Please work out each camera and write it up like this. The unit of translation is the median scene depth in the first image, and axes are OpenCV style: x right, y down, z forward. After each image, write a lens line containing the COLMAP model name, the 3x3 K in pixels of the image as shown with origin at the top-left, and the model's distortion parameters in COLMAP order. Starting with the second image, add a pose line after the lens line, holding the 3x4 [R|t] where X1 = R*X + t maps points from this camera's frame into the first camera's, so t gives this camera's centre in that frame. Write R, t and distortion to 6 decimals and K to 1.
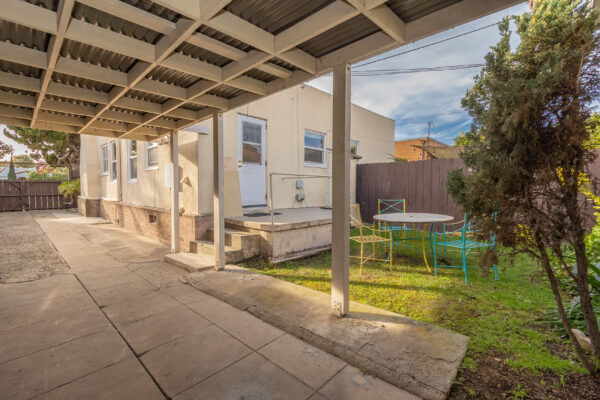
lens RADIAL K [[282.8, 0, 305.0], [0, 282.8, 198.5], [0, 0, 1]] dist [0.011078, -0.001686]
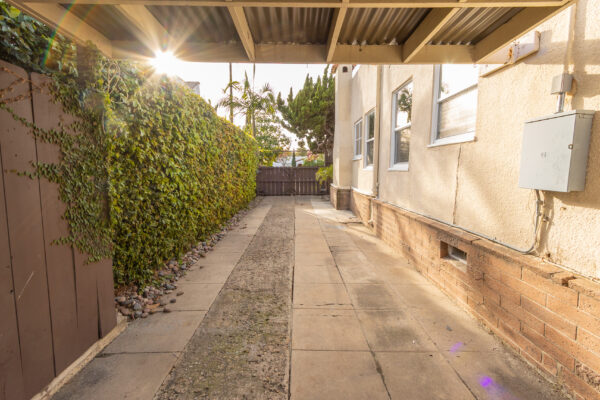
lens RADIAL K [[282.8, 0, 301.5], [0, 282.8, 200.6], [0, 0, 1]] dist [0.011078, -0.001686]
pose [[0.708127, 0.073235, -0.702276, -0.236239], [-0.027295, 0.996702, 0.076416, -0.022606], [0.705557, -0.034943, 0.707791, 0.307912]]
